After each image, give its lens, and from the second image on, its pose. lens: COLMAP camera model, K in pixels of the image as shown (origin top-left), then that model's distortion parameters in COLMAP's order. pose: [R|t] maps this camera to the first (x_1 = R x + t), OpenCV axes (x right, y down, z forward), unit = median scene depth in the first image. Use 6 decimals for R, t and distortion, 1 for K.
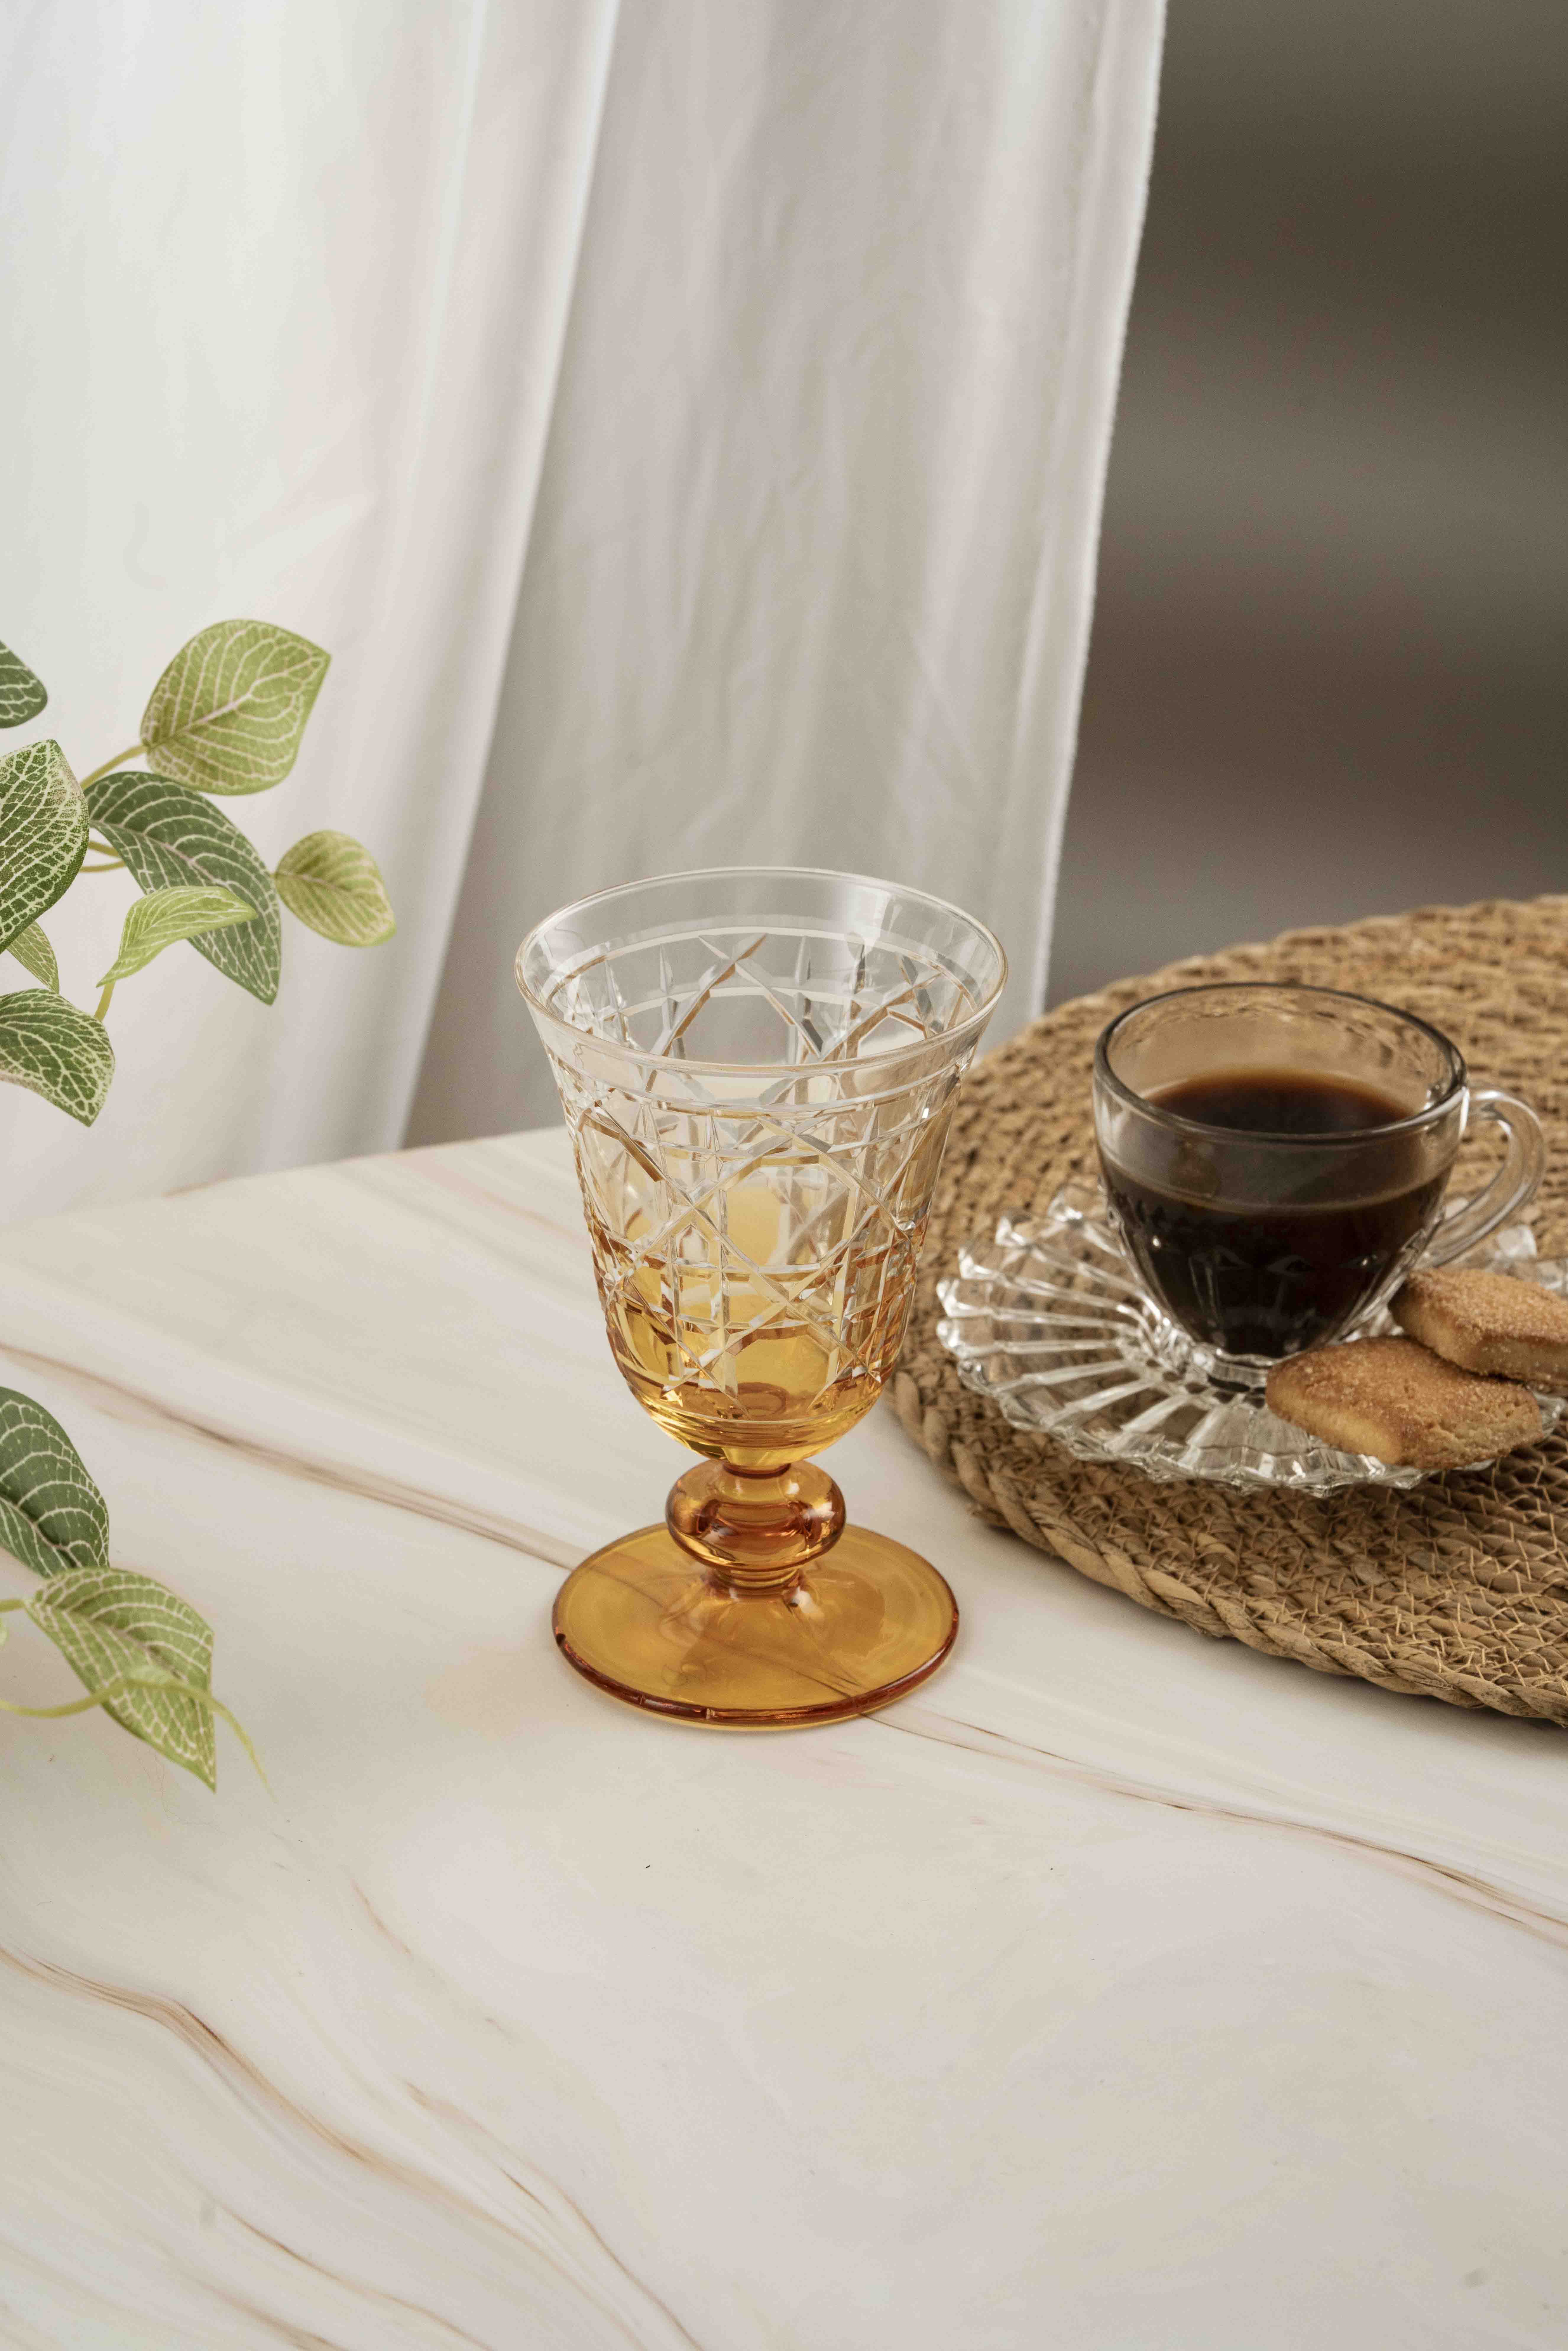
lens RADIAL K [[6080.7, 0, 784.0], [0, 6080.7, 1175.5], [0, 0, 1]] dist [-0.203466, 0.656249]
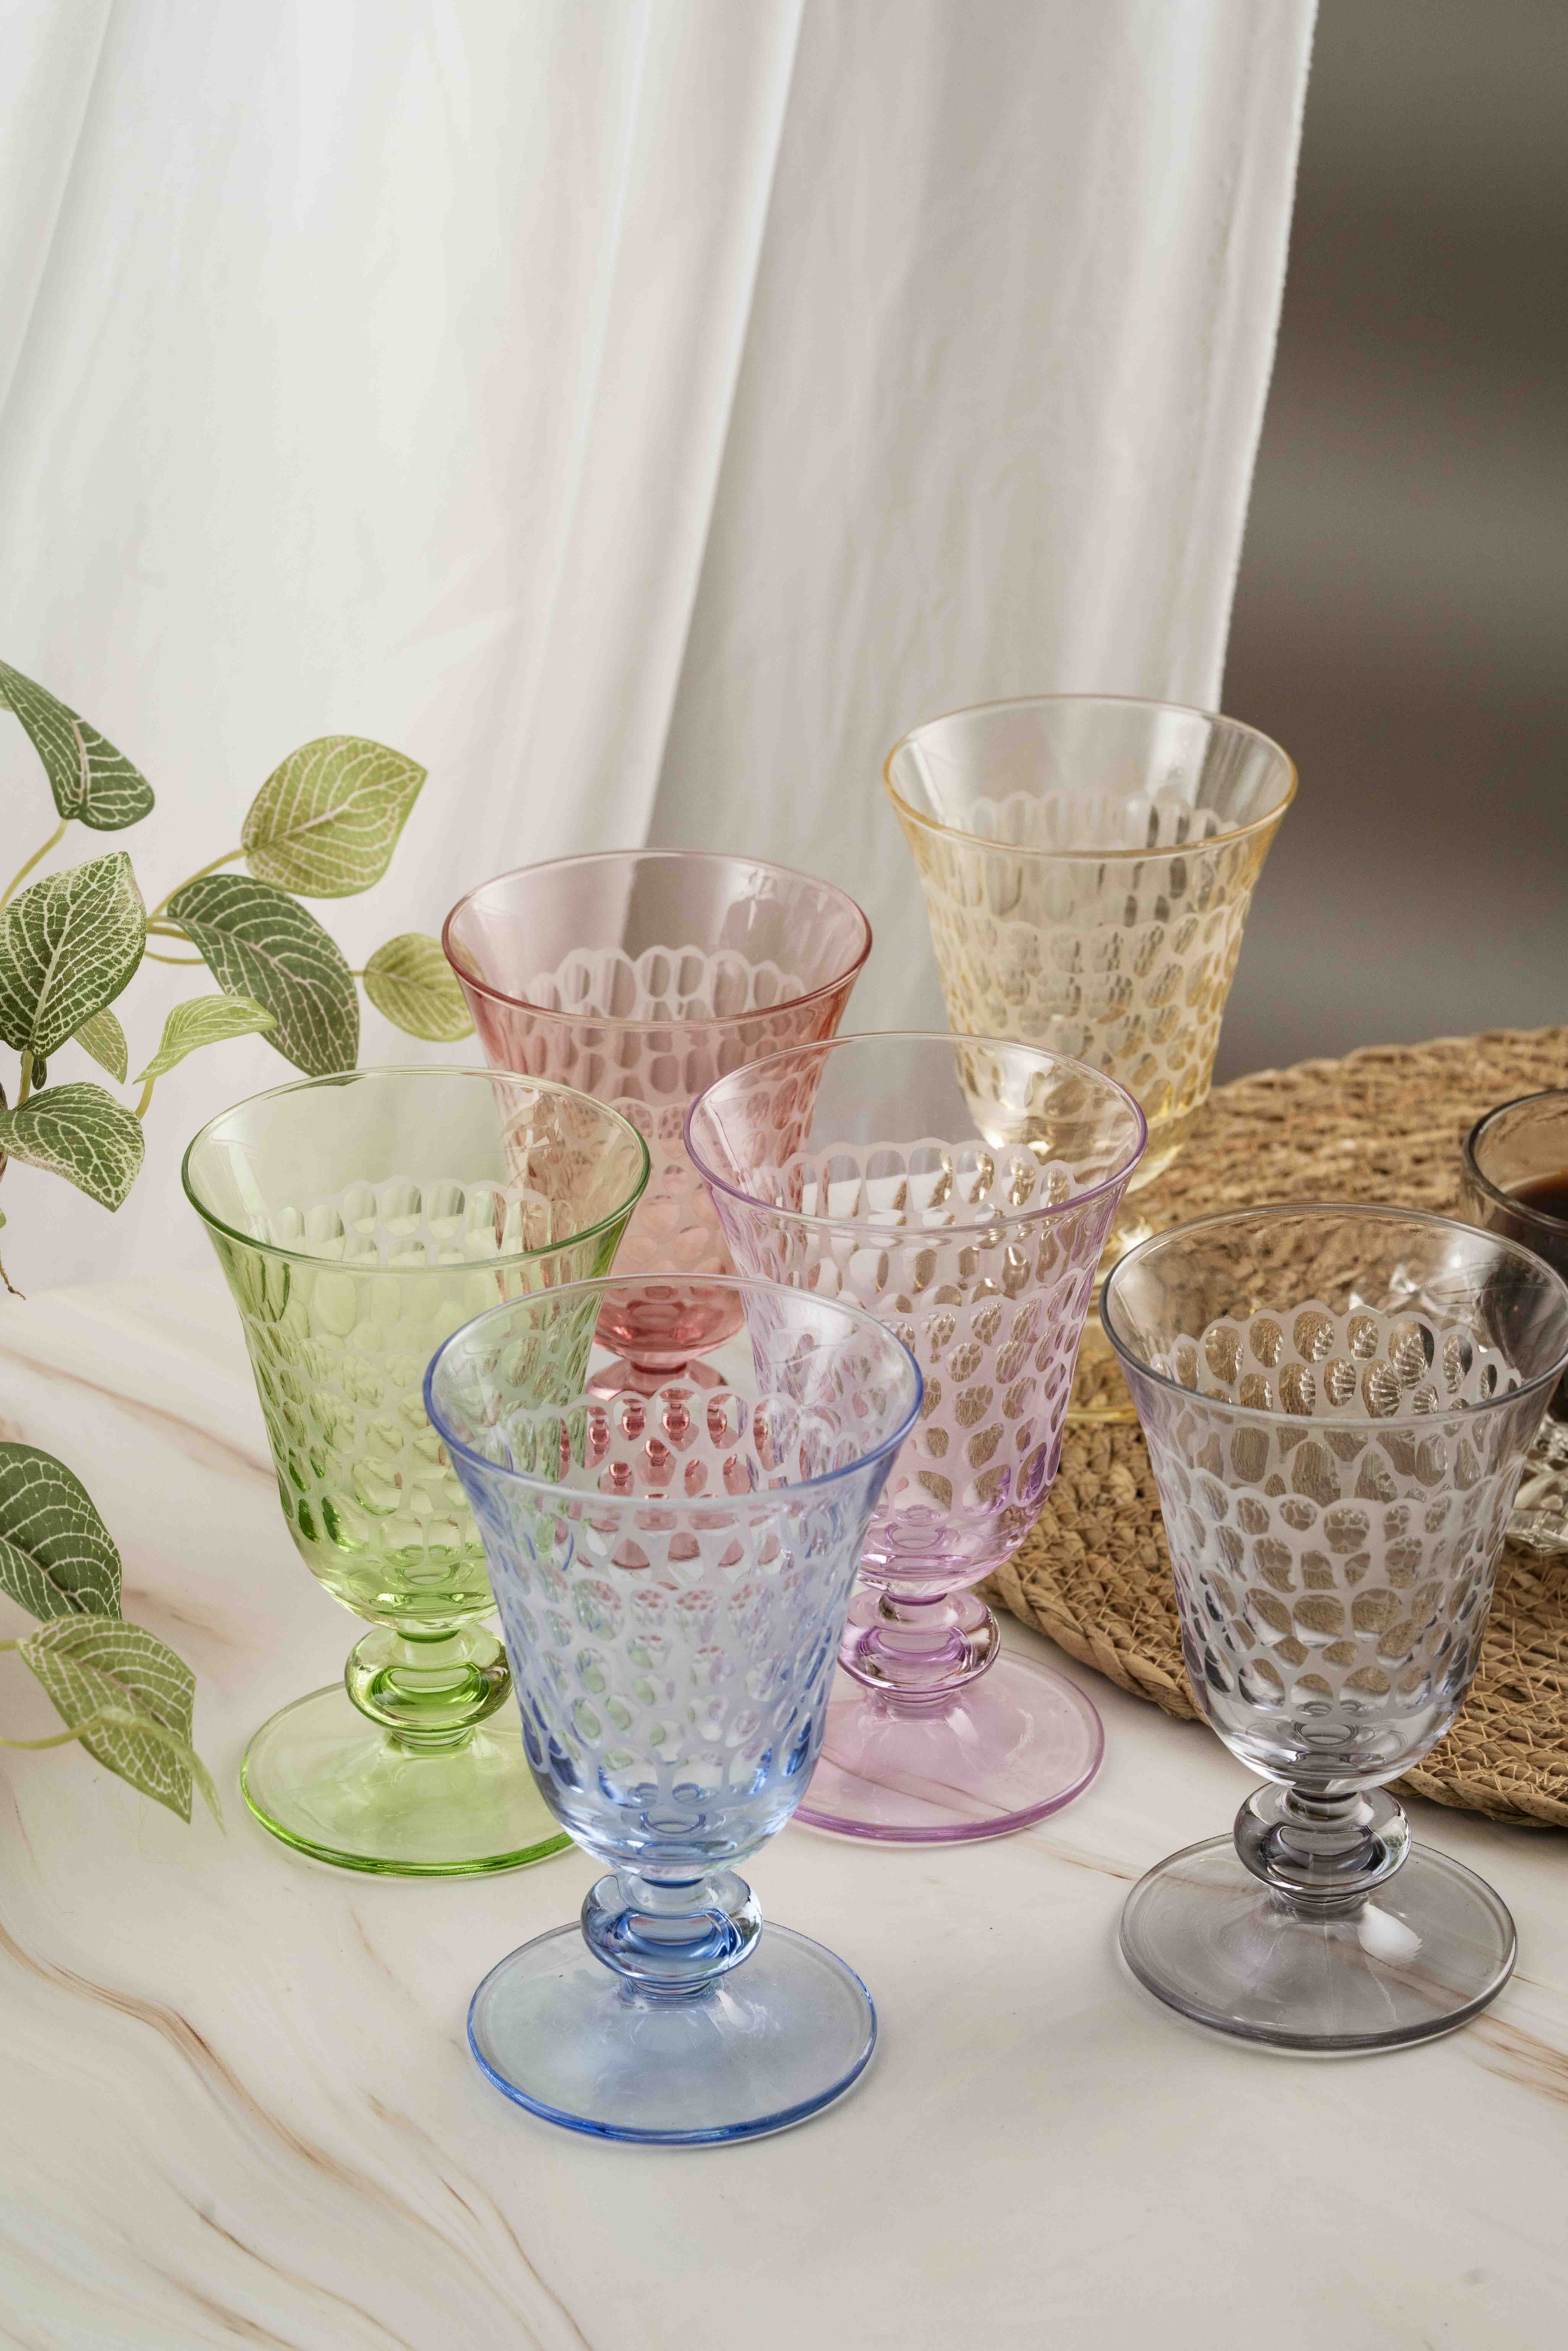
lens RADIAL K [[6081.3, 0, 783.3], [0, 6081.3, 867.3], [0, 0, 1]] dist [-0.207109, -0.700841]
pose [[0.995895, 0.035690, -0.083184, 0.082043], [-0.039935, 0.997953, -0.049943, -0.017531], [0.081232, 0.053060, 0.995282, -0.075069]]
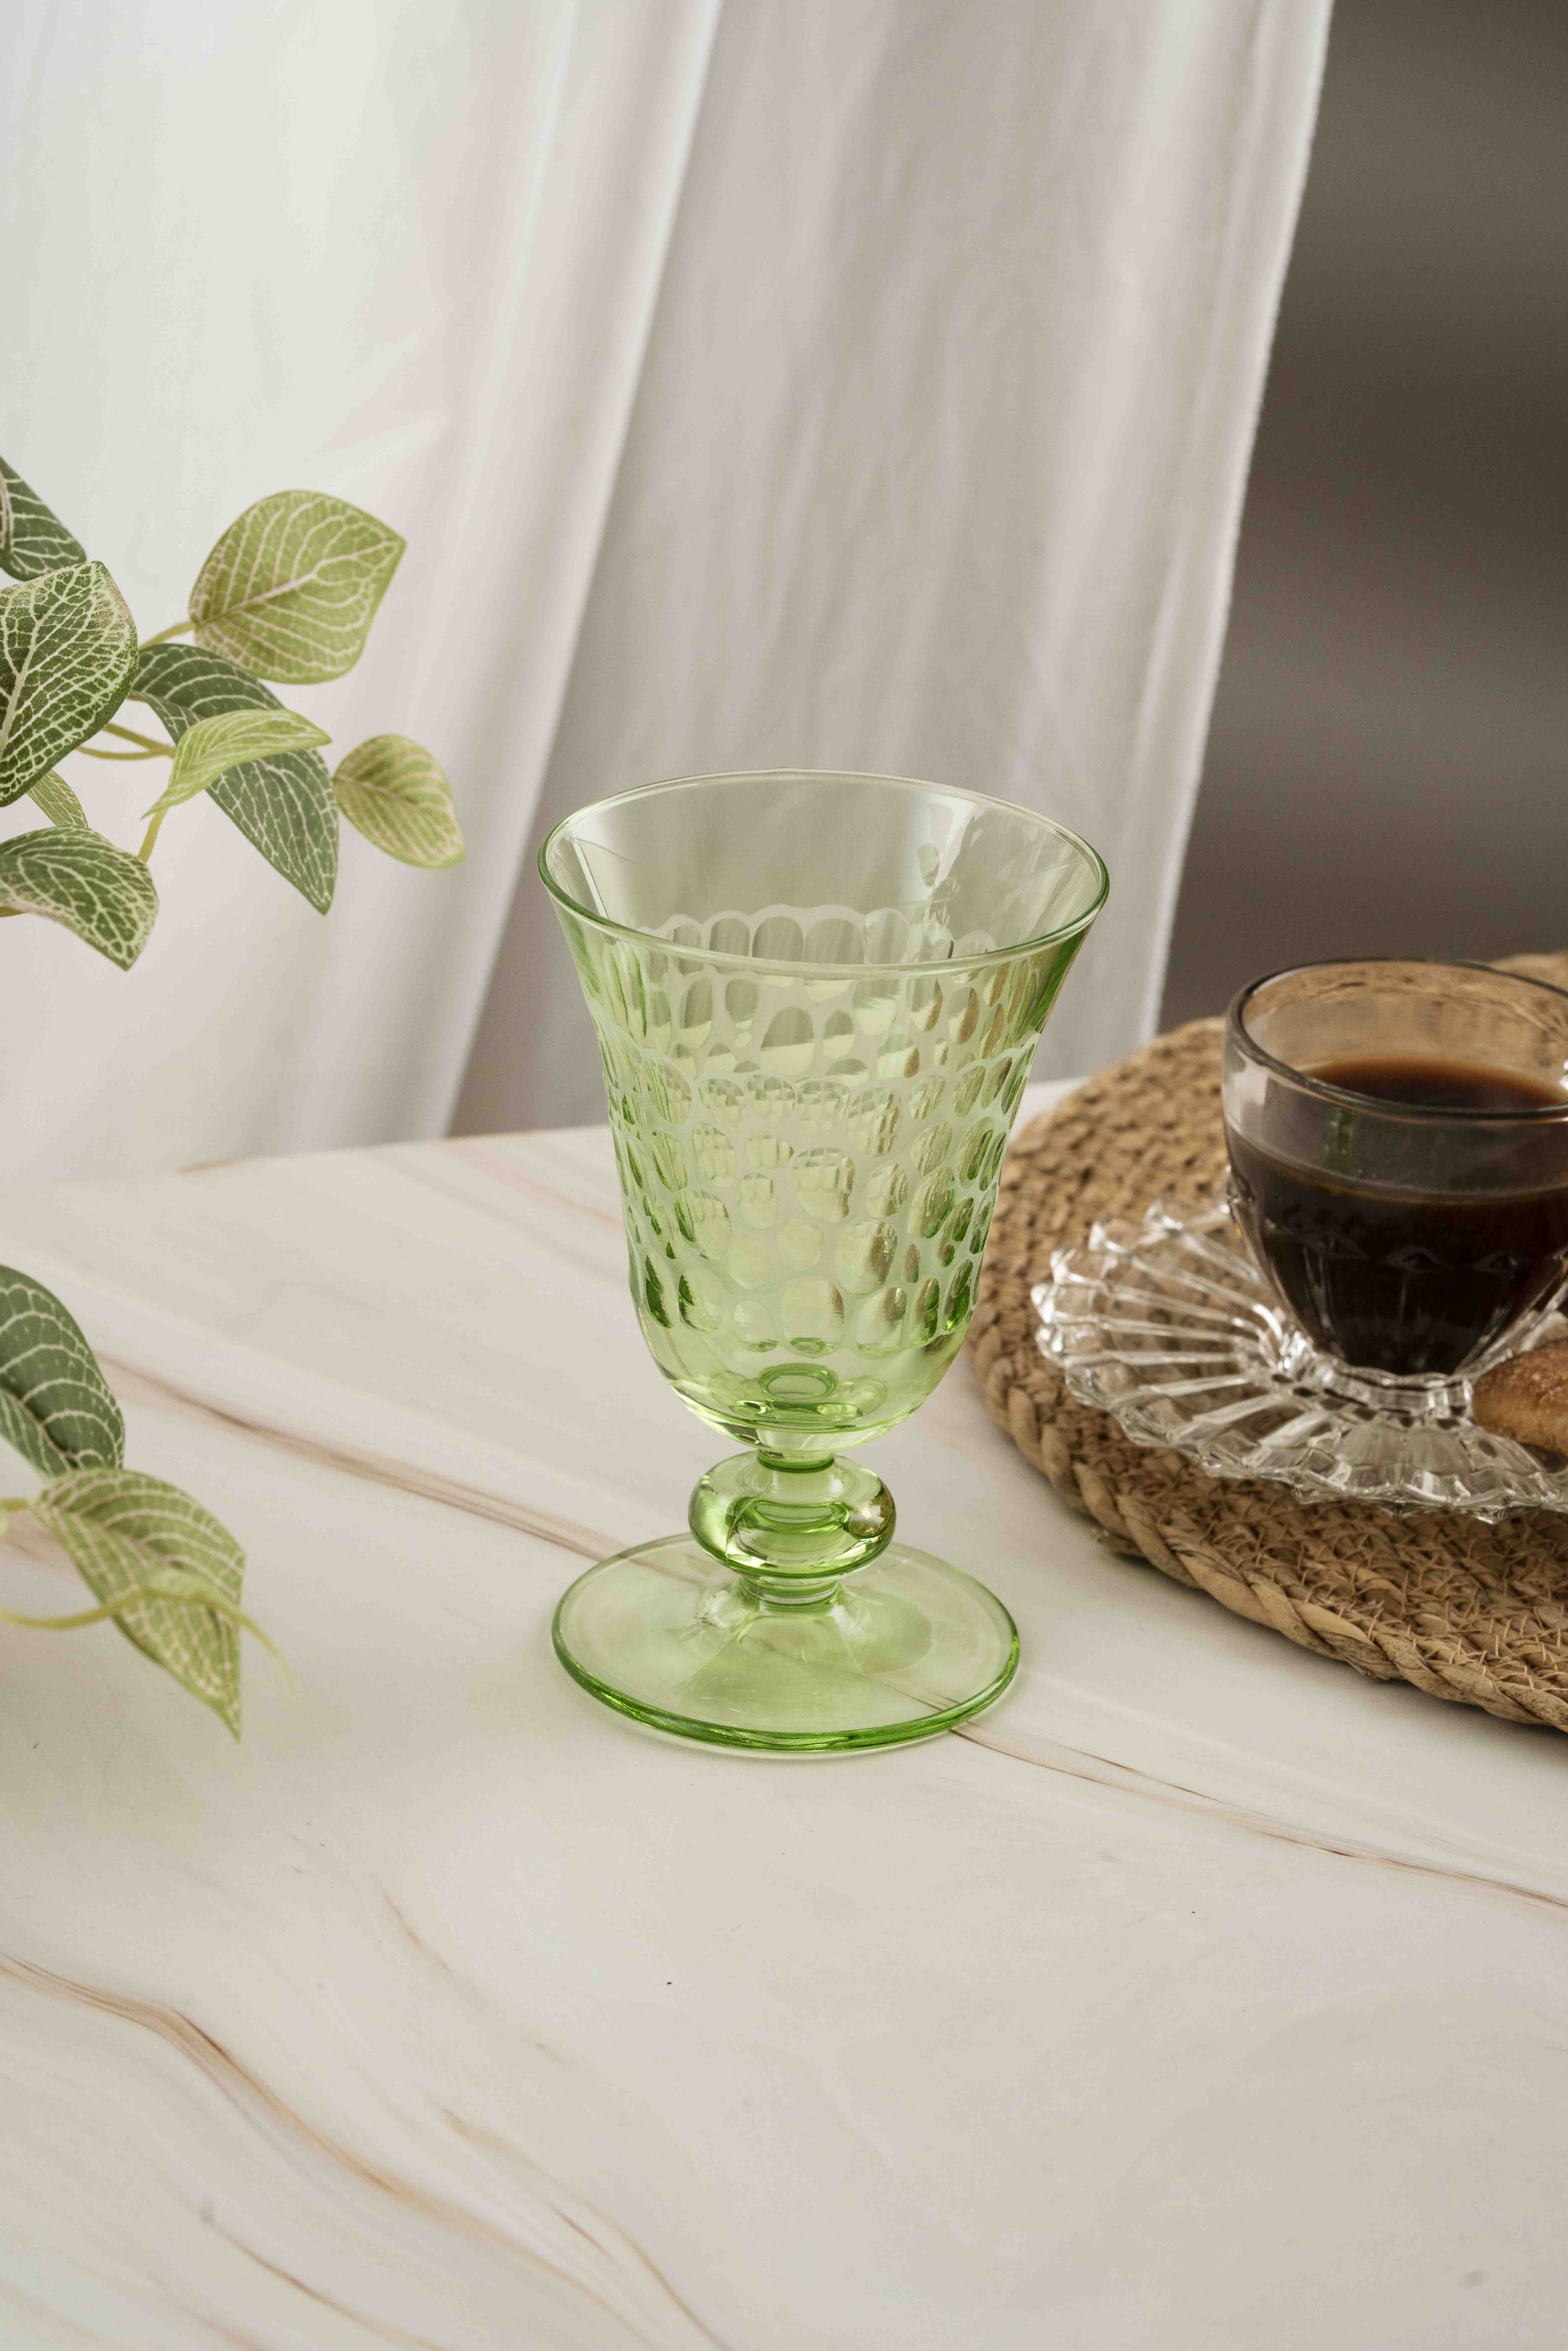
lens RADIAL K [[6222.4, 0, 710.9], [0, 6222.4, 1178.6], [0, 0, 1]] dist [-0.194243, -0.256406]
pose [[0.998991, 0.044686, -0.004533, -0.022973], [-0.044872, 0.997364, -0.057022, 0.058213], [0.001973, 0.057168, 0.998363, 0.107445]]
